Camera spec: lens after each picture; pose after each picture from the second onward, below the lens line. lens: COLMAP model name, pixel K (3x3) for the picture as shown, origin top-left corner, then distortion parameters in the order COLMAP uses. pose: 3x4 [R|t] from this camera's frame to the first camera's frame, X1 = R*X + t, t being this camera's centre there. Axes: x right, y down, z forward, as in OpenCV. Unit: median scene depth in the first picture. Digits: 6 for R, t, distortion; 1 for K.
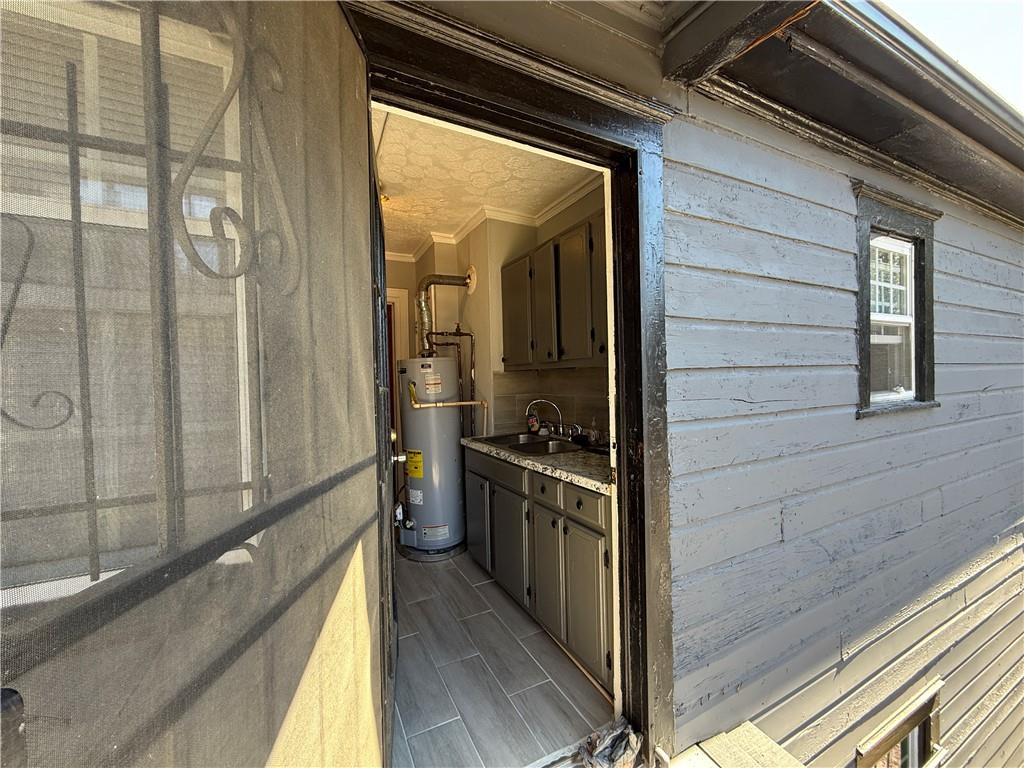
lens RADIAL K [[407.2, 0, 509.0], [0, 407.2, 384.6], [0, 0, 1]] dist [0.003417, 0.000056]
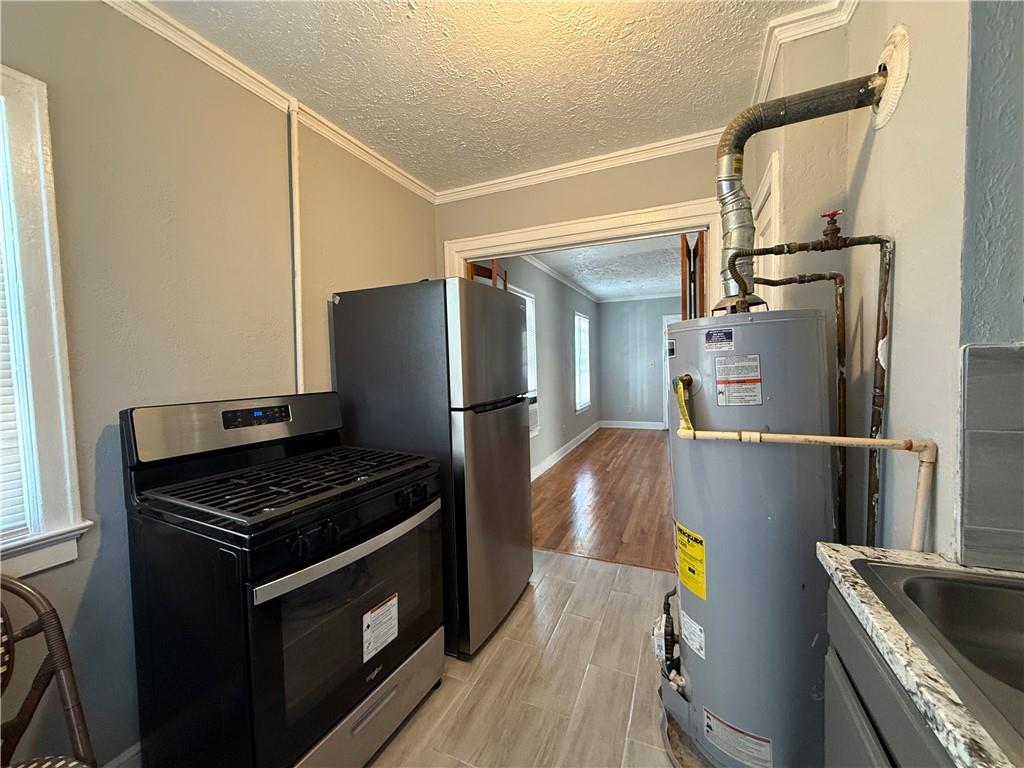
lens RADIAL K [[407.2, 0, 513.3], [0, 407.2, 390.0], [0, 0, 1]] dist [0.003417, 0.000056]
pose [[0.629391, 0.041752, -0.775967, -0.015204], [0.000291, 0.998543, 0.053964, -0.013373], [0.777089, -0.034190, 0.628461, 0.555687]]
